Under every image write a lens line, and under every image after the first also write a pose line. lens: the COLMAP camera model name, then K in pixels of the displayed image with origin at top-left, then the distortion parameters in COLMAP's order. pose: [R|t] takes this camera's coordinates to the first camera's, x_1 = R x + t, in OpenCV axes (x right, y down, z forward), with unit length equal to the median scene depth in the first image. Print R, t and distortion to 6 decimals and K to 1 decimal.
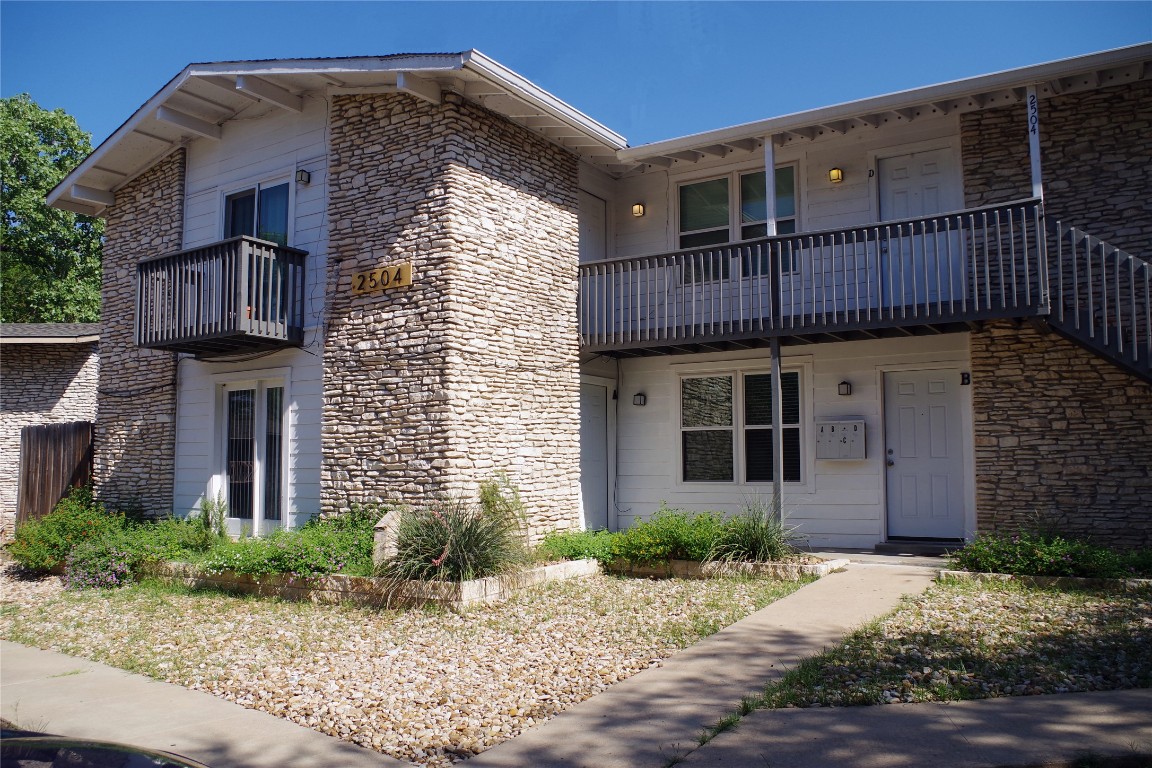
lens RADIAL K [[909.1, 0, 573.3], [0, 909.1, 396.5], [0, 0, 1]] dist [-0.087890, 0.037427]
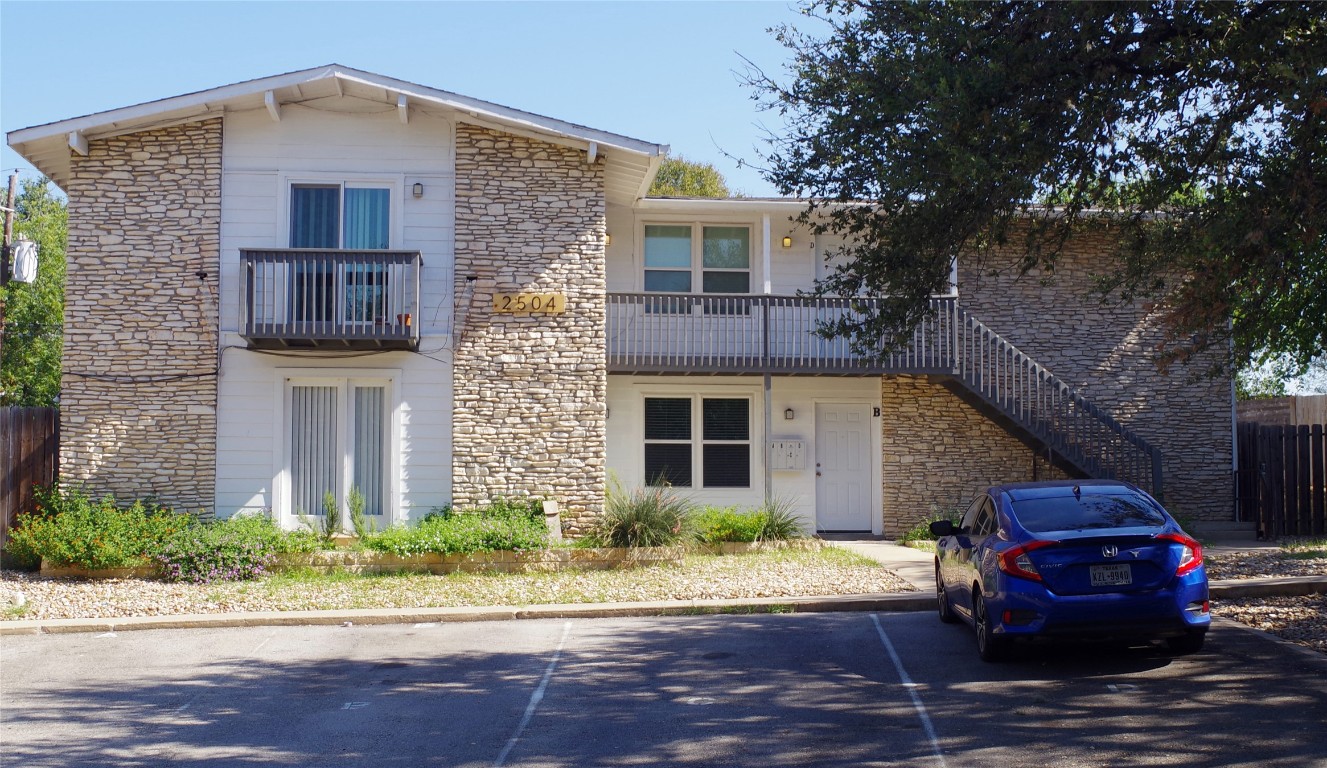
lens RADIAL K [[1736.3, 0, 663.5], [0, 1736.3, 384.0], [0, 0, 1]] dist [-0.046988, -0.033631]
pose [[0.776632, 0.057107, 0.627360, -1.461469], [-0.052578, 0.998284, -0.025784, 0.022421], [-0.627756, -0.012960, 0.778302, -0.838568]]
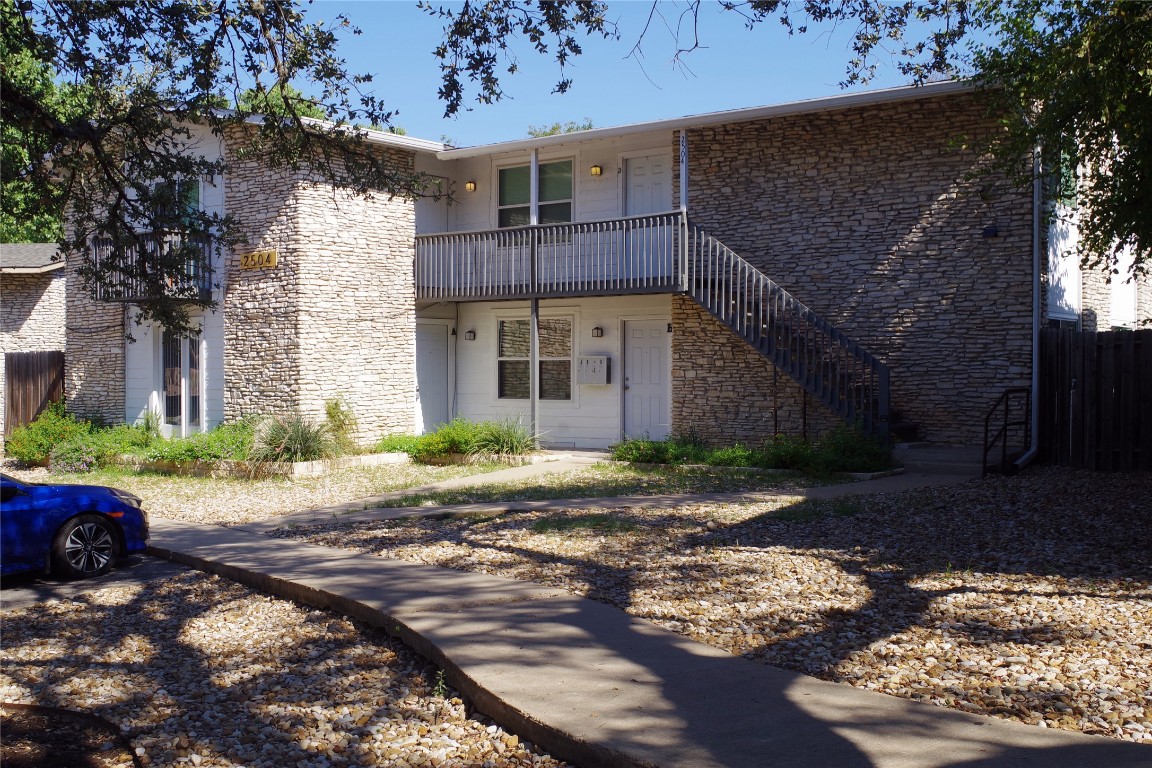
lens RADIAL K [[1248.3, 0, 576.0], [0, 1248.3, 384.0], [0, 0, 1]] dist [-0.057745, 0.017034]
pose [[0.996523, 0.003211, -0.083258, 0.455715], [0.004568, 0.995649, 0.093074, -0.114022], [0.083195, -0.093130, 0.992172, -0.938987]]
